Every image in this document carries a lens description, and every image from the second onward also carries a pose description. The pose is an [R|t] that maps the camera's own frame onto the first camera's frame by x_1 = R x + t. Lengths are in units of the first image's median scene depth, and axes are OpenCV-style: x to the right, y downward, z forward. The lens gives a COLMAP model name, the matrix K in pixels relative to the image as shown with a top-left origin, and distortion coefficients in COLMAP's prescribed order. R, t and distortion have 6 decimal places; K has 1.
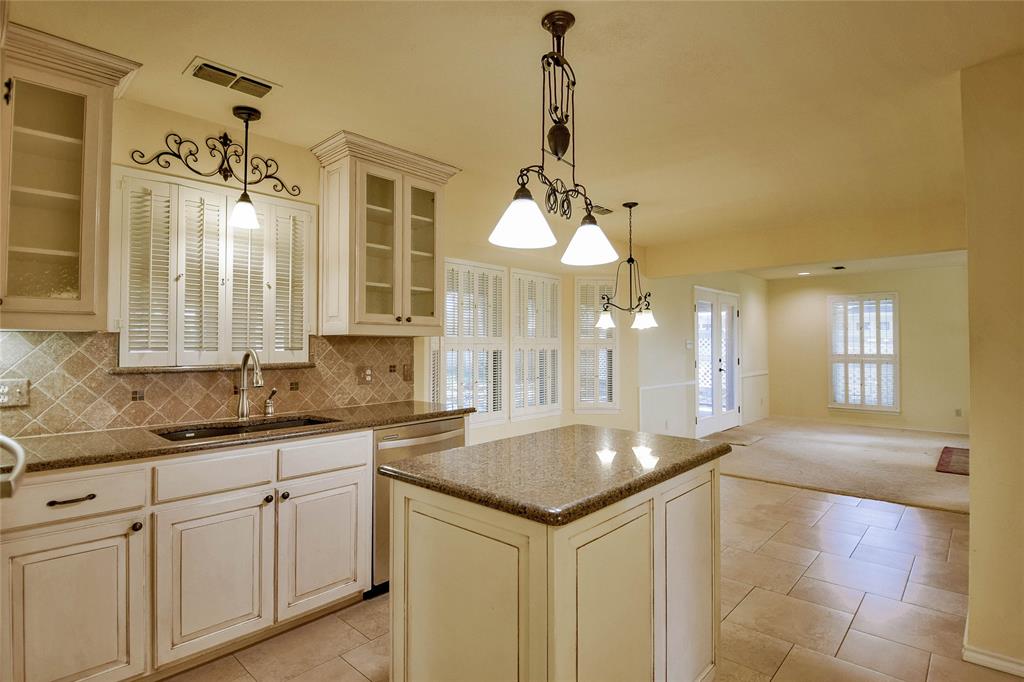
lens RADIAL K [[513.6, 0, 508.2], [0, 513.6, 335.1], [0, 0, 1]] dist [0.006253, -0.018066]
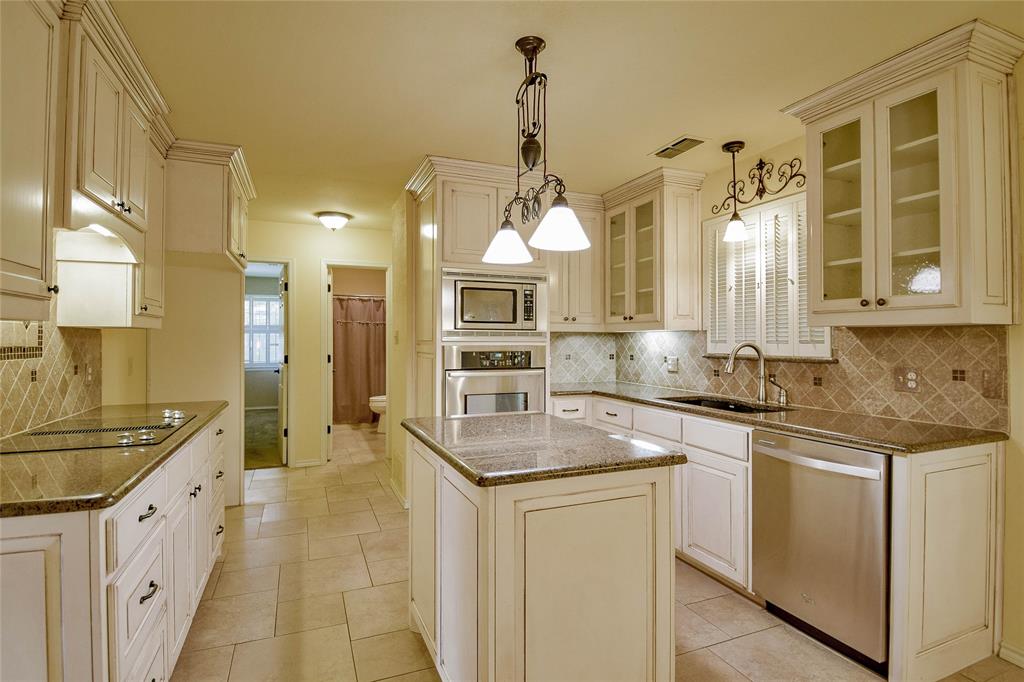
lens RADIAL K [[513.6, 0, 508.2], [0, 513.6, 335.1], [0, 0, 1]] dist [0.006253, -0.018066]
pose [[-0.422561, -0.007103, -0.906307, 0.749121], [0.015455, 0.999767, -0.015042, 0.019821], [0.906203, -0.020363, -0.422353, 0.947683]]
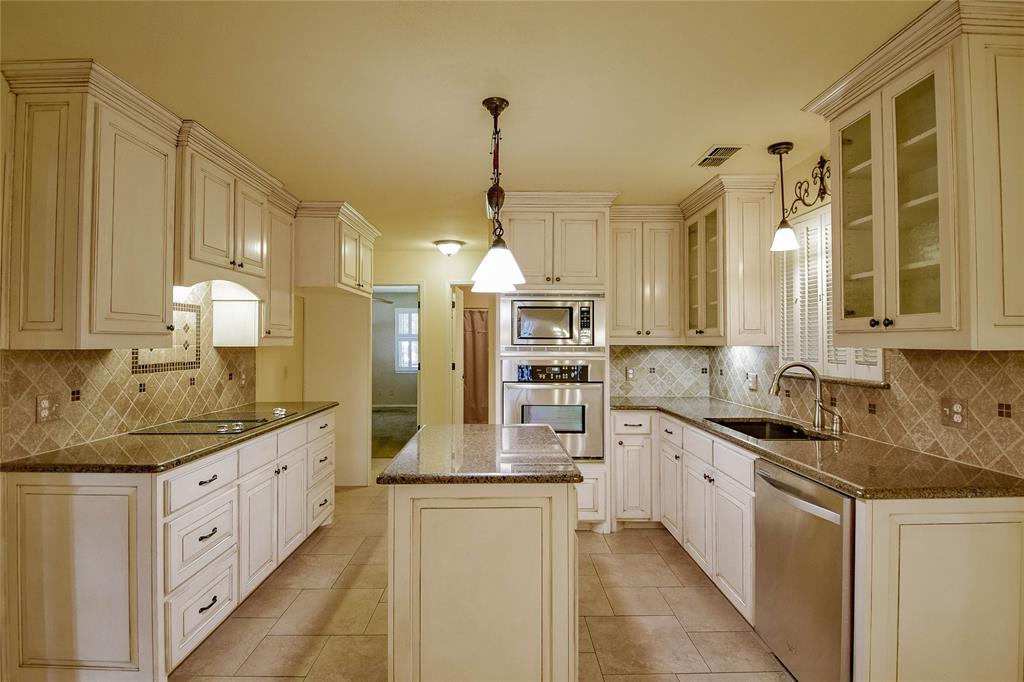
lens RADIAL K [[513.6, 0, 508.2], [0, 513.6, 335.1], [0, 0, 1]] dist [0.006253, -0.018066]
pose [[-0.724479, -0.009241, -0.689235, 0.629508], [0.012657, 0.999563, -0.026706, -0.005378], [0.689181, -0.028072, -0.724045, 1.286468]]
